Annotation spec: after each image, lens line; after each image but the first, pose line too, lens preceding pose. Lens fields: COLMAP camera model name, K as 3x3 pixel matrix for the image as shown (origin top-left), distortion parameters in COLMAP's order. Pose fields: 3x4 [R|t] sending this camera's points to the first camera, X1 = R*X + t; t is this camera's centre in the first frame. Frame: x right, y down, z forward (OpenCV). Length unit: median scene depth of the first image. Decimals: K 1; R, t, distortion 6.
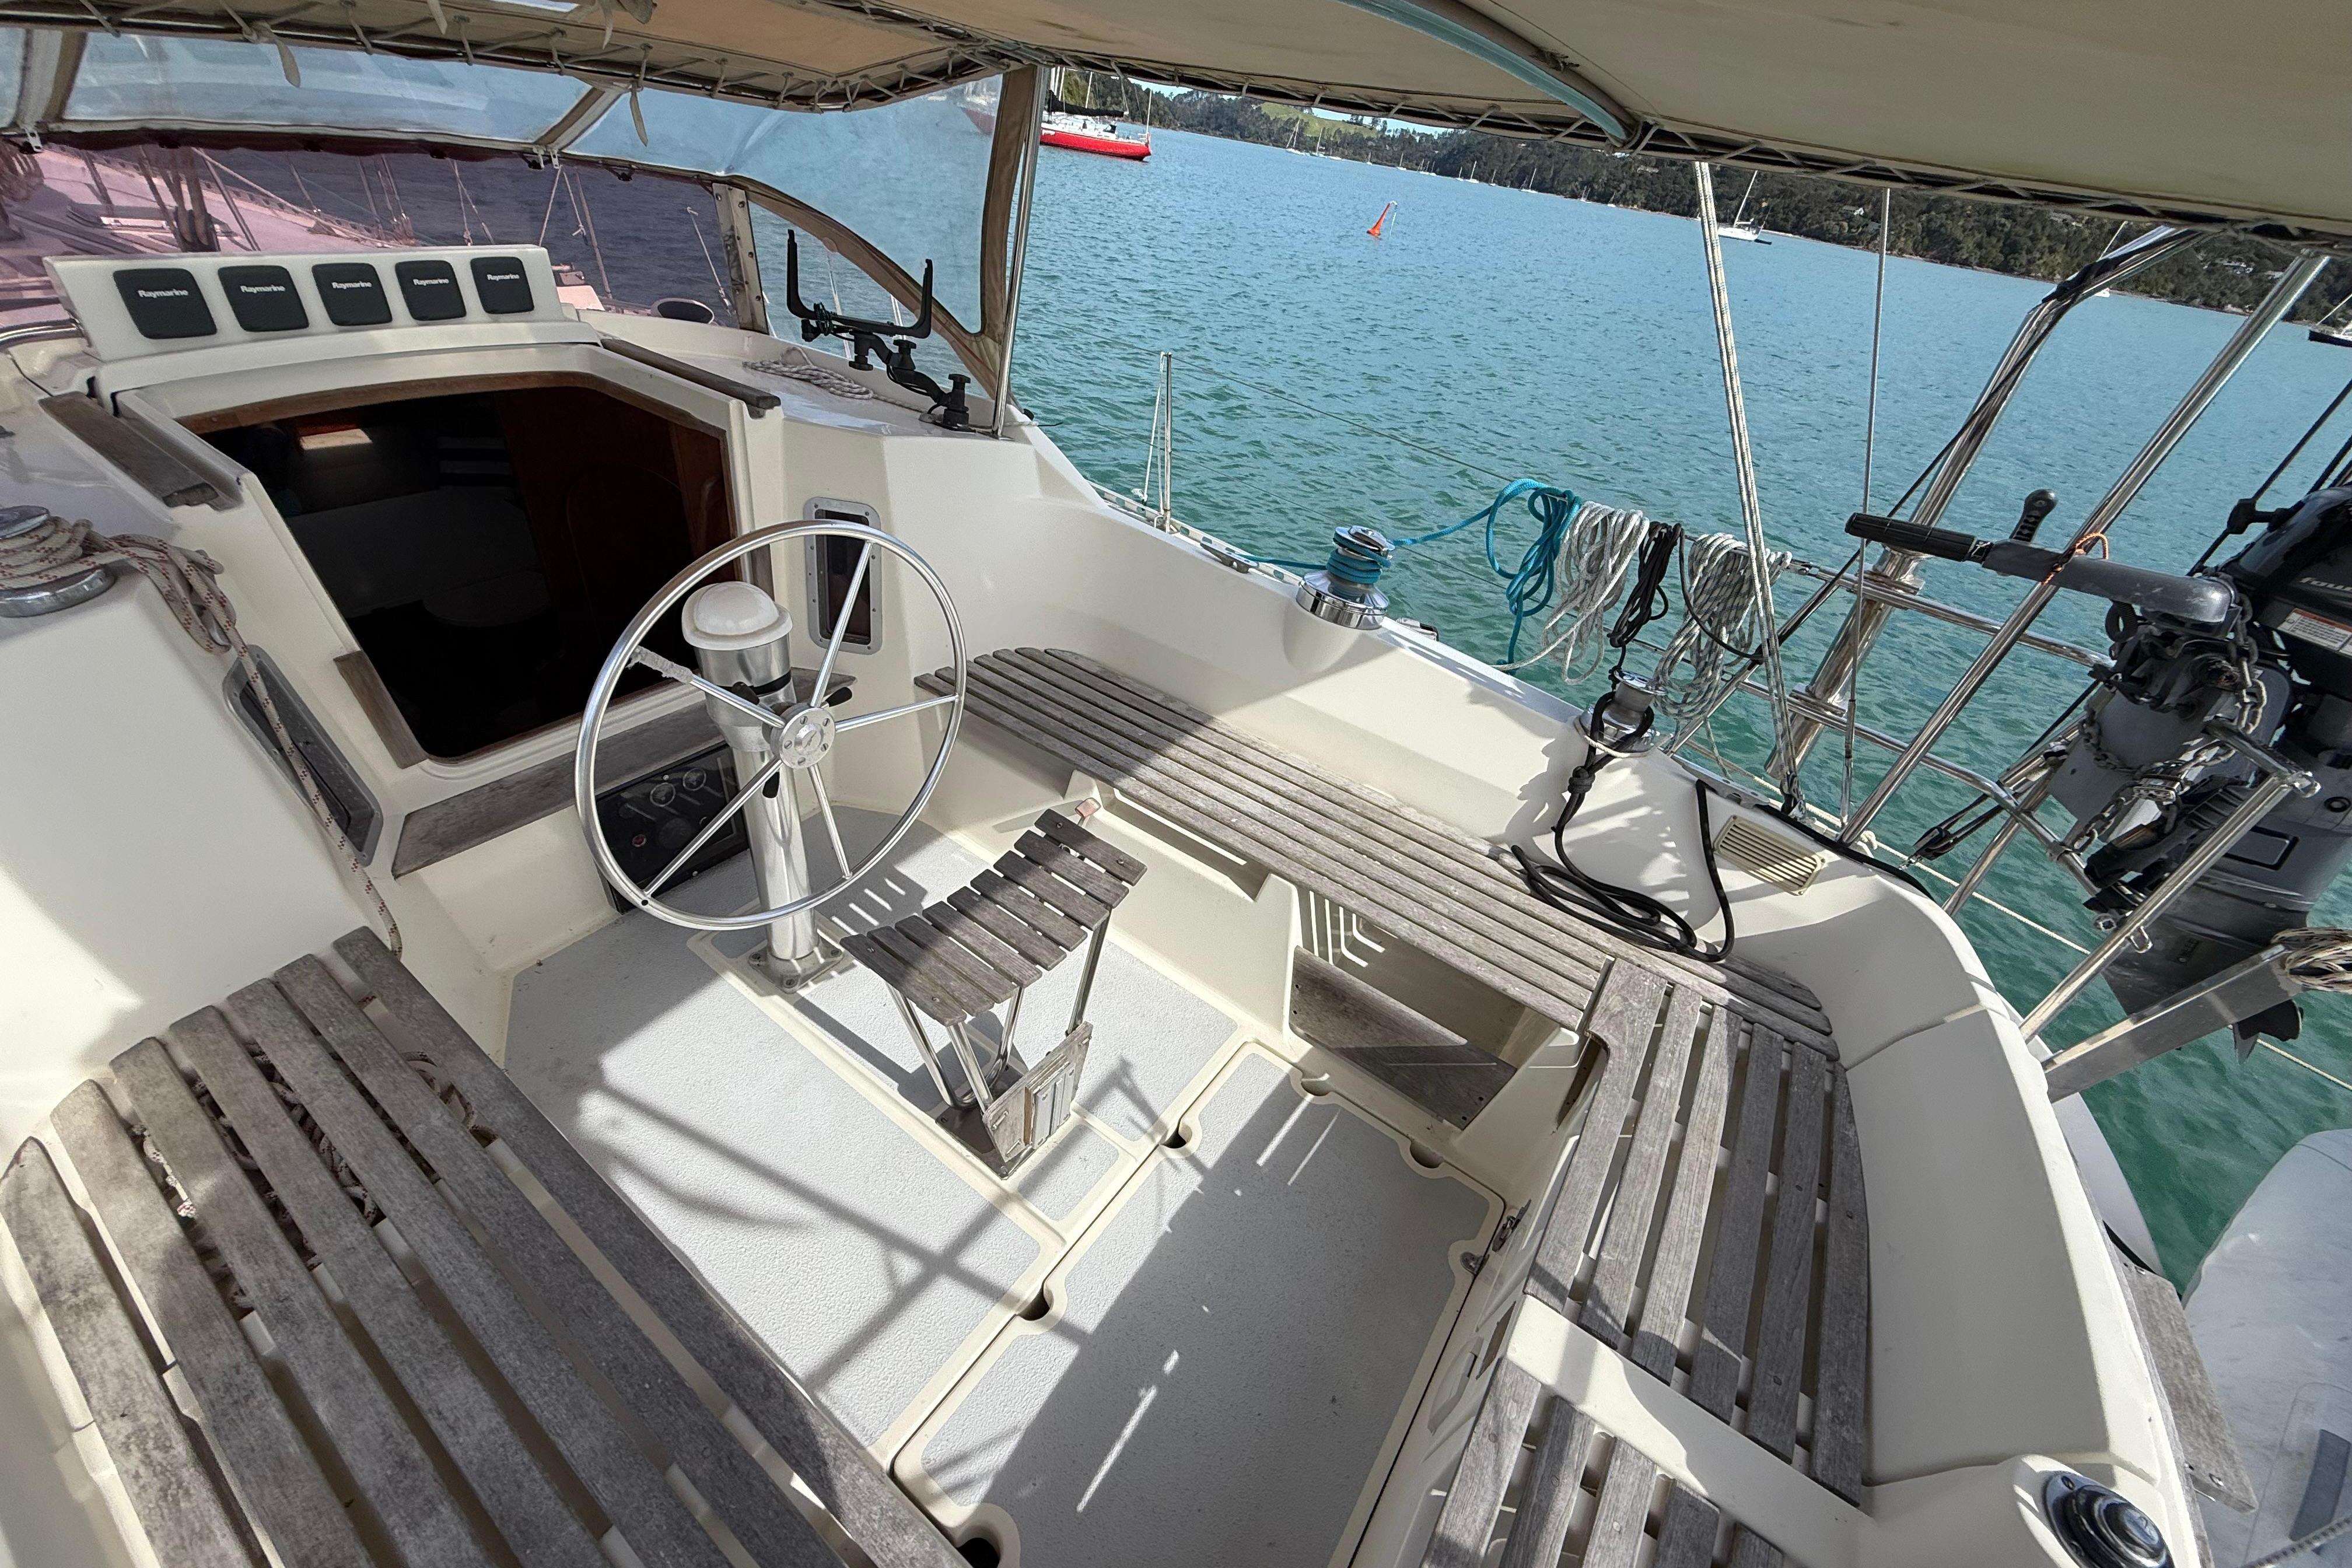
lens RADIAL K [[915.5, 0, 1176.0], [0, 915.5, 784.0], [0, 0, 1]] dist [0.001486, 0.000143]
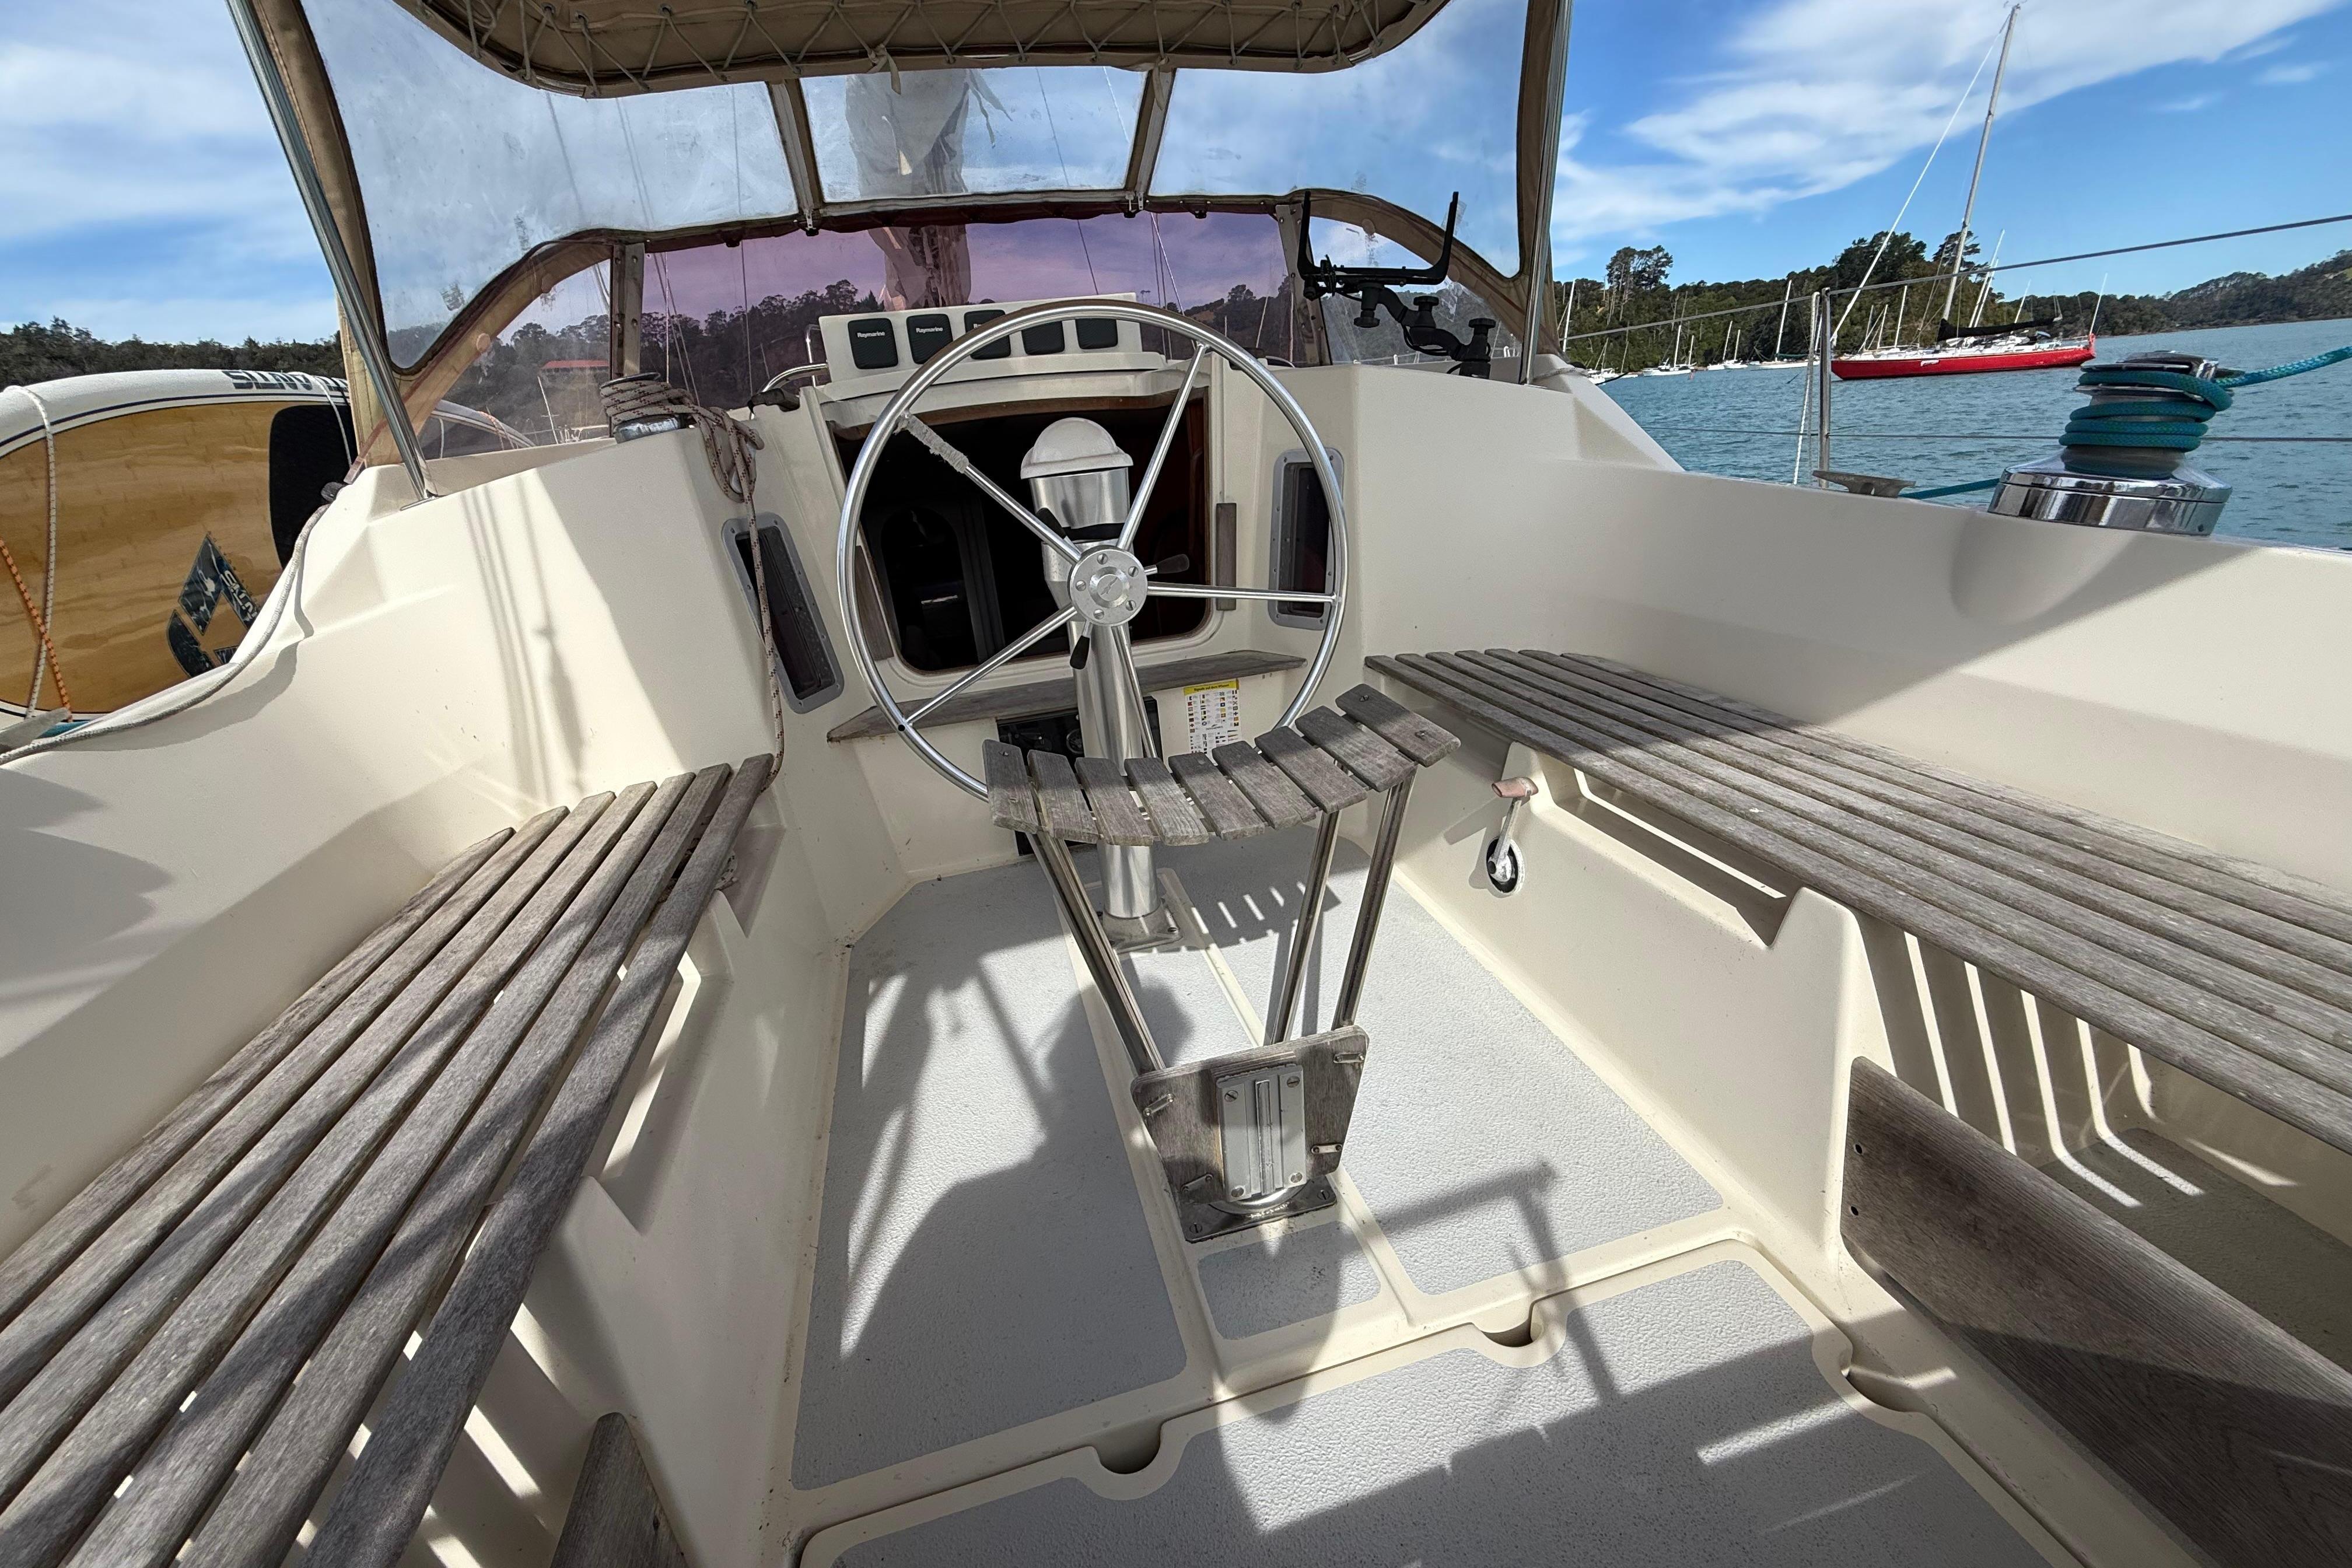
lens RADIAL K [[915.5, 0, 1176.0], [0, 915.5, 784.0], [0, 0, 1]] dist [0.001486, 0.000143]
pose [[0.747085, 0.069071, -0.661130, 0.161275], [-0.220637, 0.963968, -0.148612, 0.178018], [0.627043, 0.256896, 0.735405, 0.352710]]
